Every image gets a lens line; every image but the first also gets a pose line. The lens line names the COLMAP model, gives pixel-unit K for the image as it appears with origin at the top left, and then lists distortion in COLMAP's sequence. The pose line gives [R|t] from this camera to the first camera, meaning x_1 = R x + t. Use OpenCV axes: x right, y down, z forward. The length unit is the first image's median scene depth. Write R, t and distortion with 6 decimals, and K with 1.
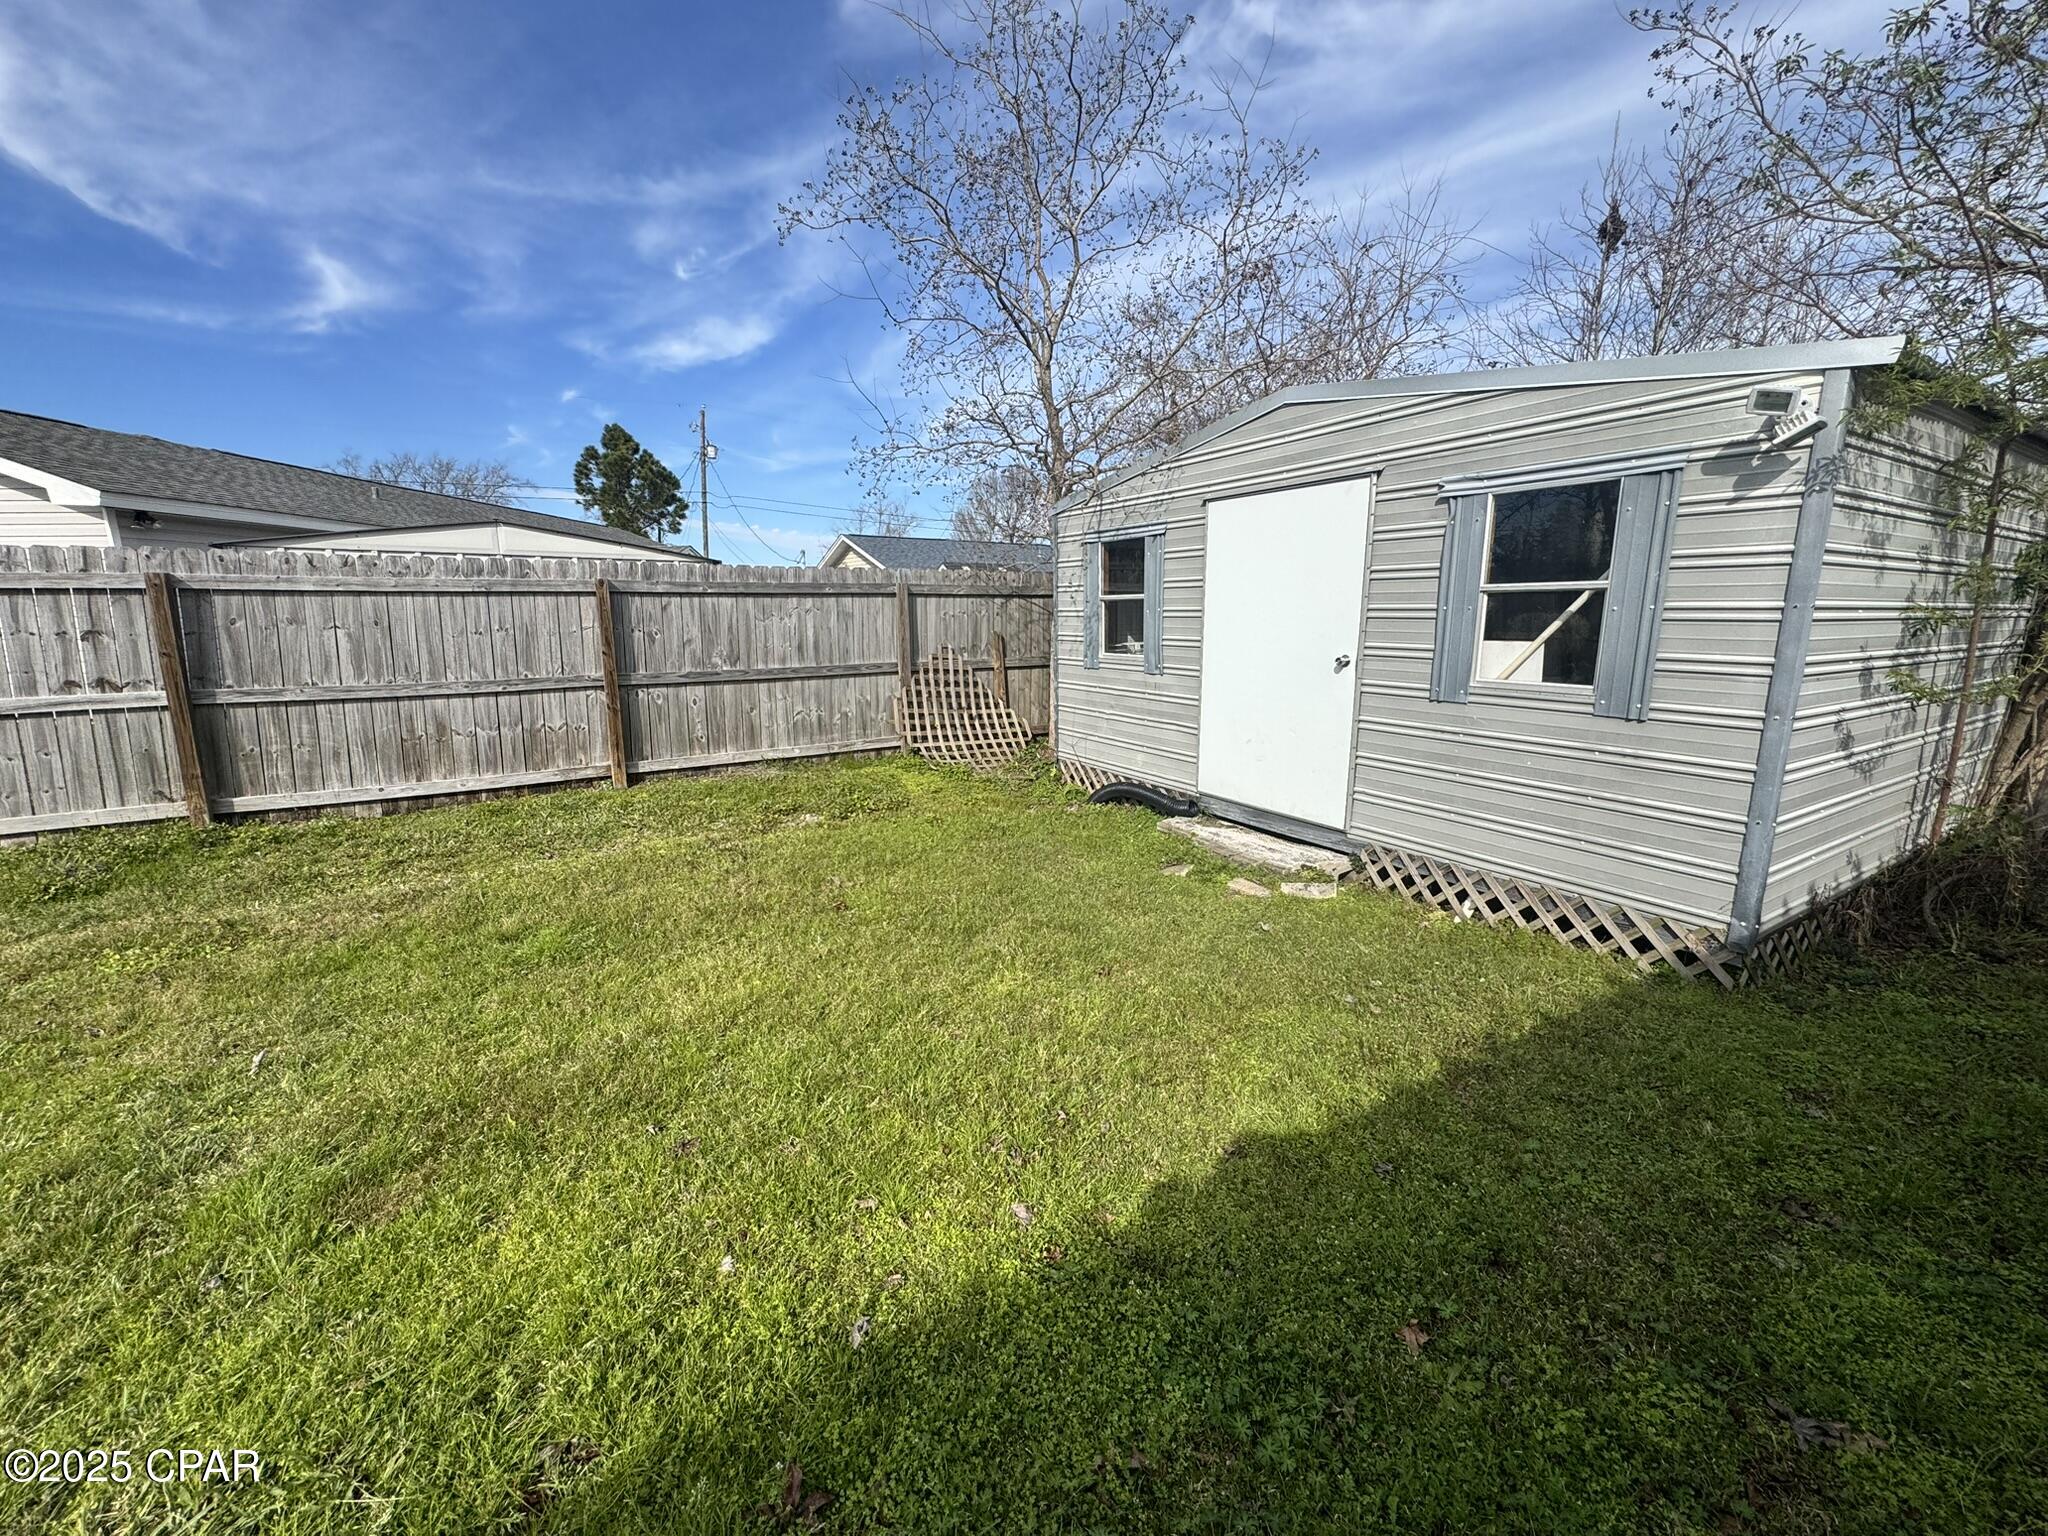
lens RADIAL K [[814.2, 0, 1020.6], [0, 814.2, 766.2], [0, 0, 1]] dist [-0.002351, 0.000500]
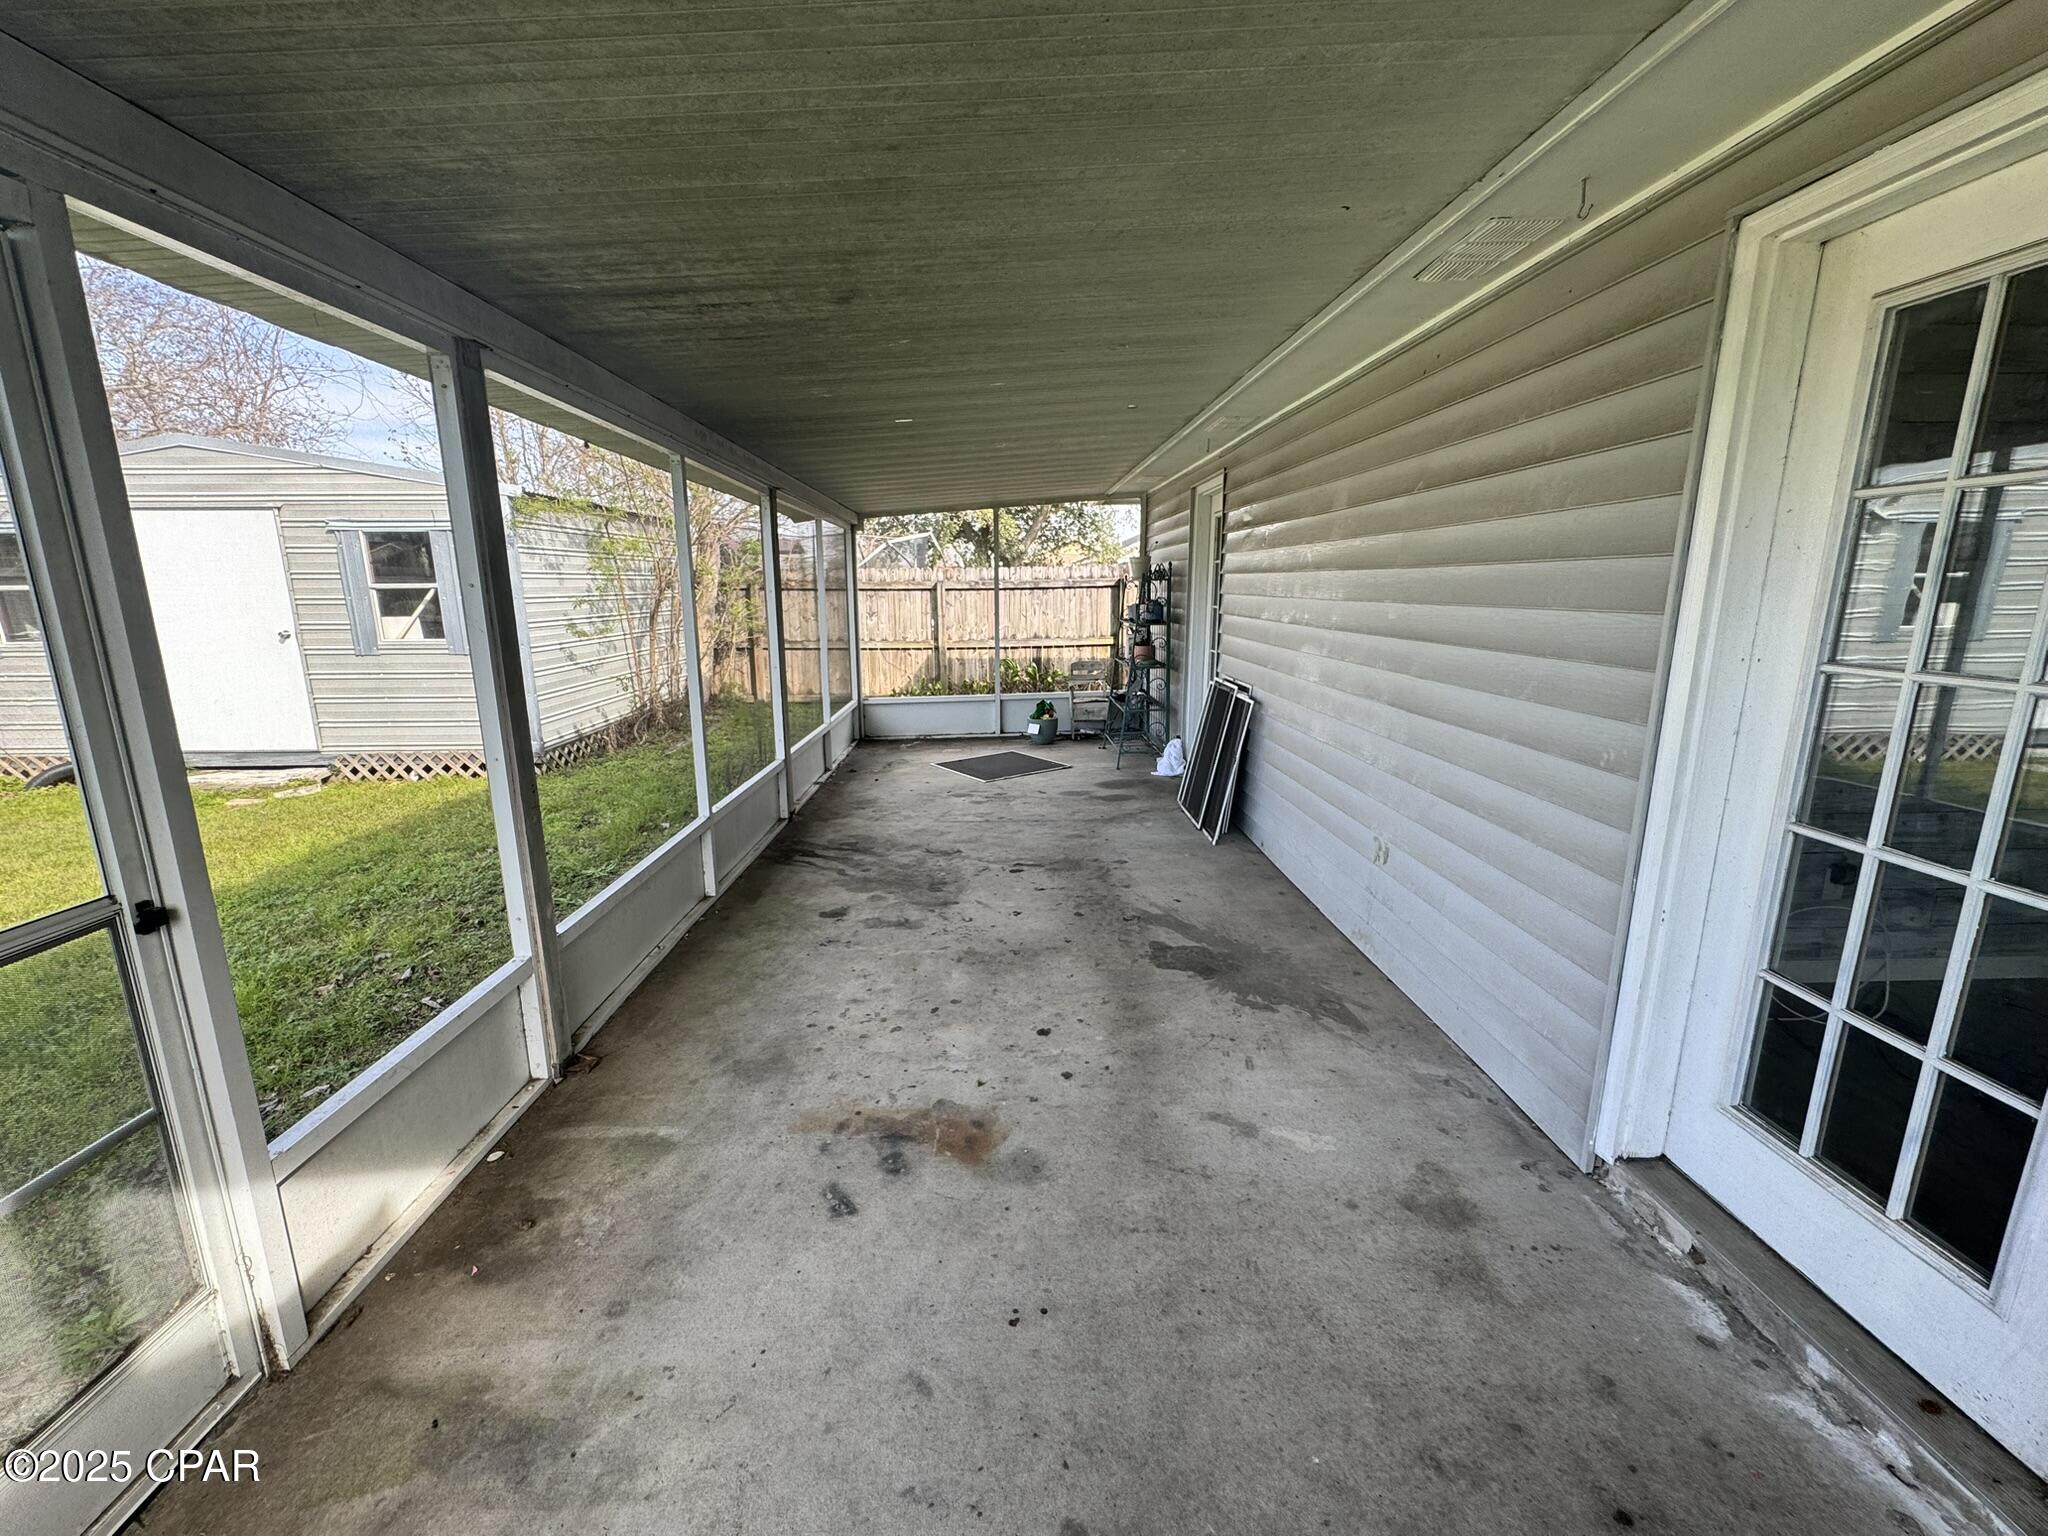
lens RADIAL K [[831.7, 0, 1024.2], [0, 831.7, 764.1], [0, 0, 1]] dist [-0.002272, 0.000175]
pose [[0.492527, -0.186611, 0.850055, -0.241525], [0.165275, 0.979022, 0.119161, 0.129754], [-0.854460, 0.081803, 0.513037, -0.815531]]
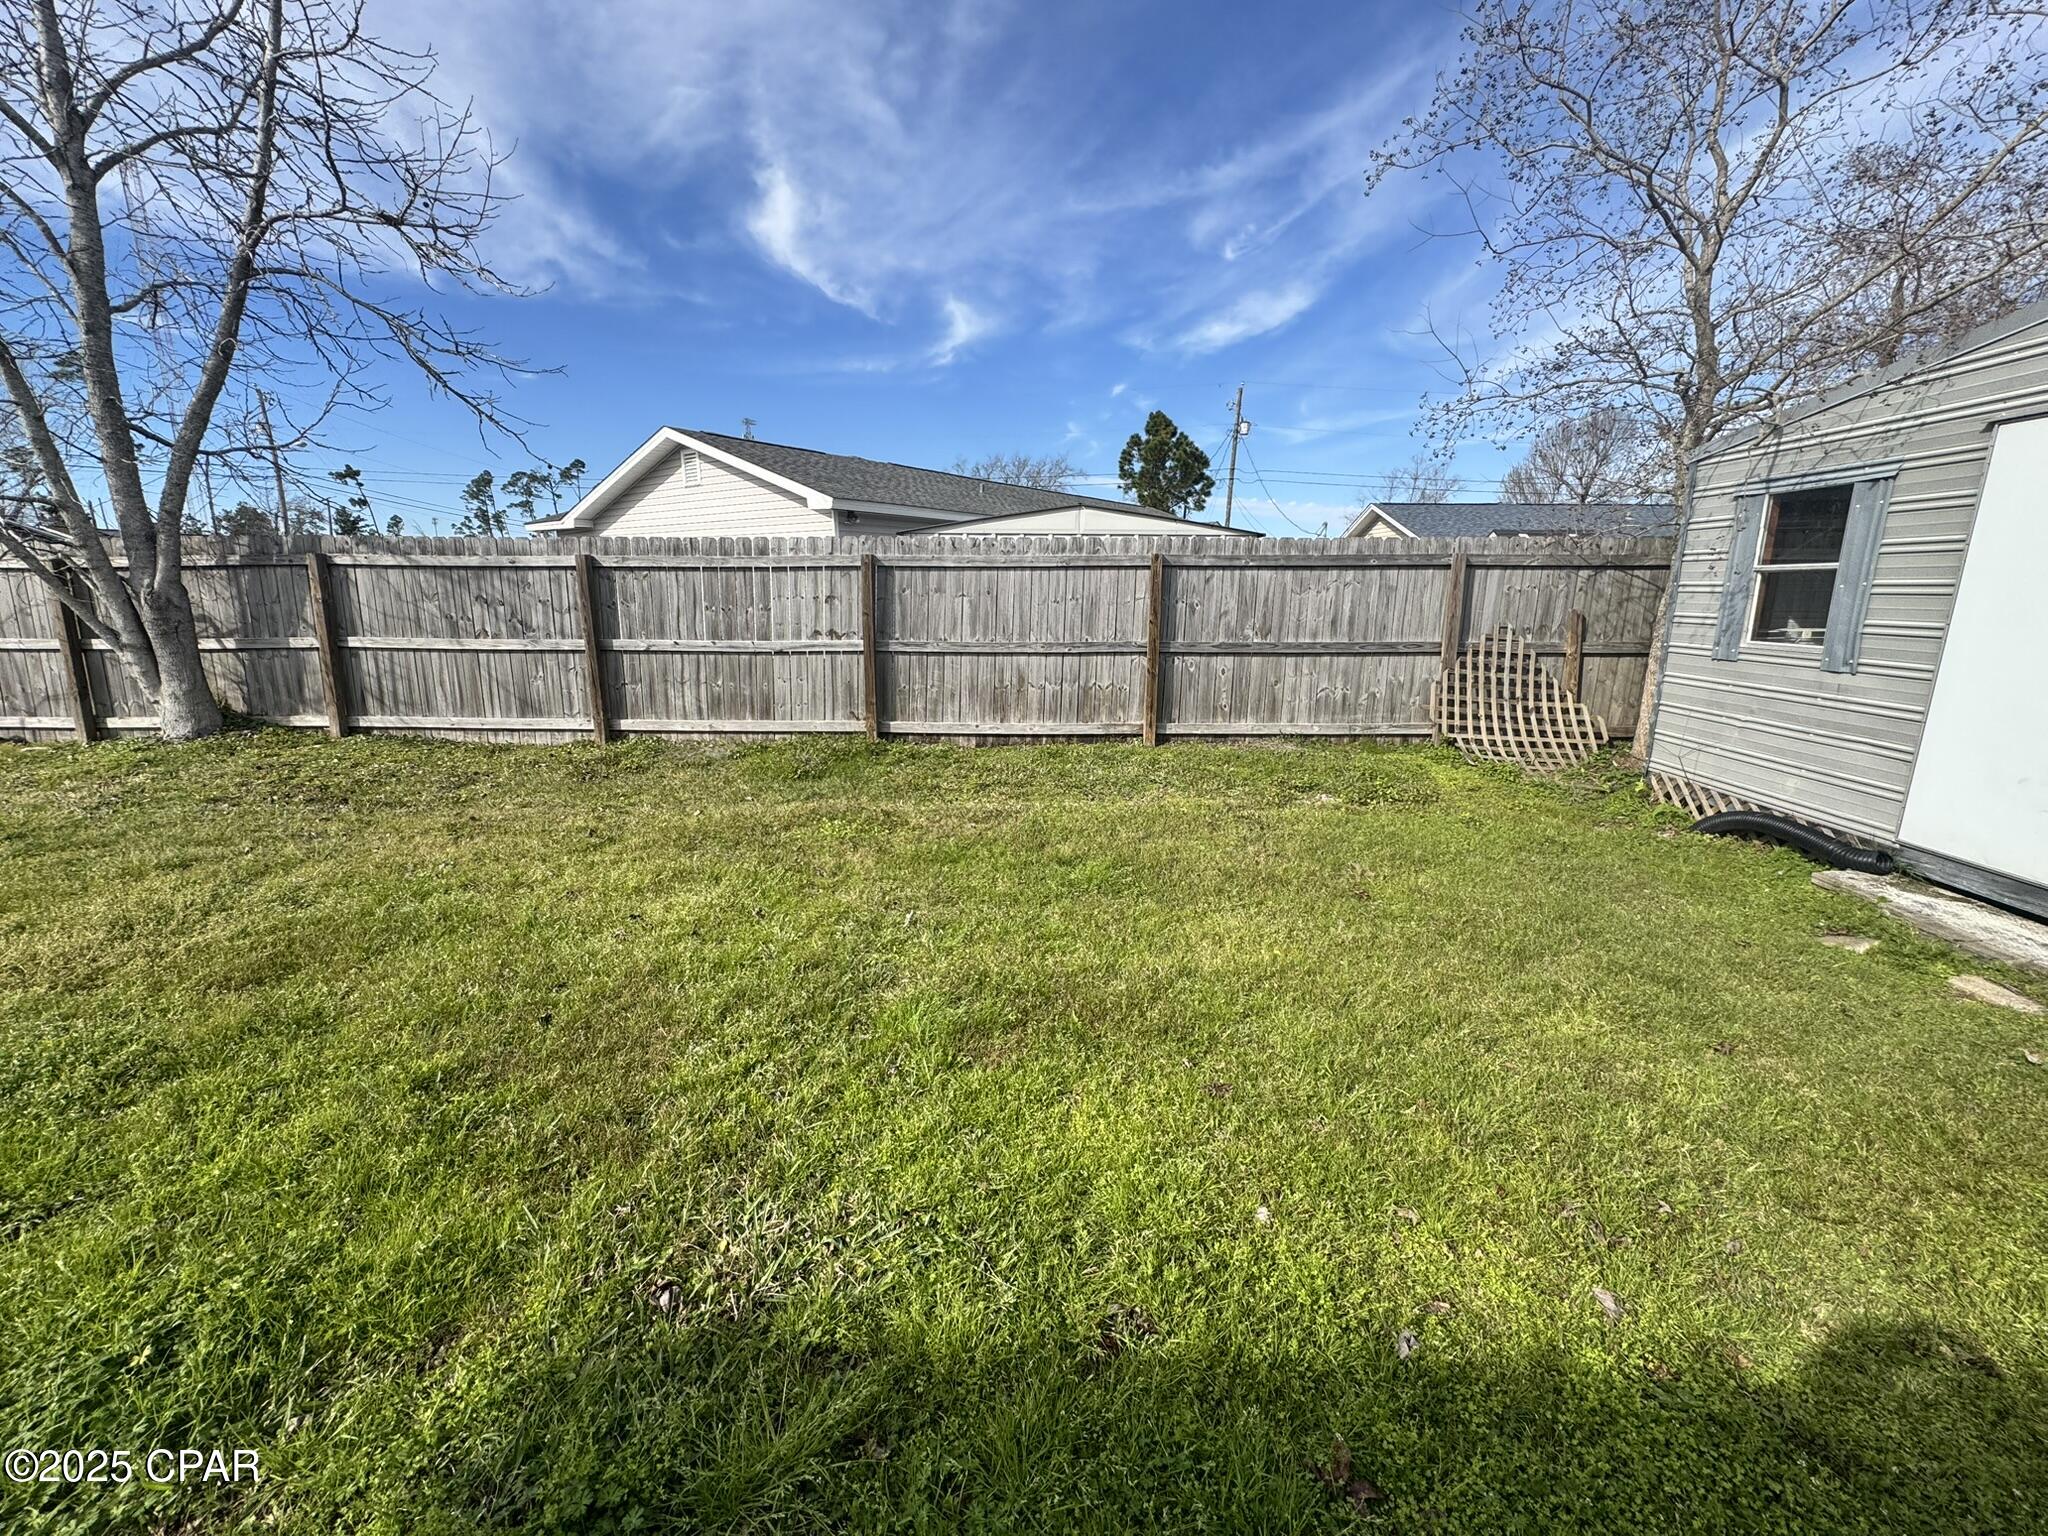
lens RADIAL K [[814.2, 0, 1020.6], [0, 814.2, 766.2], [0, 0, 1]] dist [-0.002351, 0.000500]
pose [[0.830209, 0.124535, -0.543363, -0.048443], [-0.108332, 0.992187, 0.061881, 0.006103], [0.546824, 0.007490, 0.837214, -0.015172]]
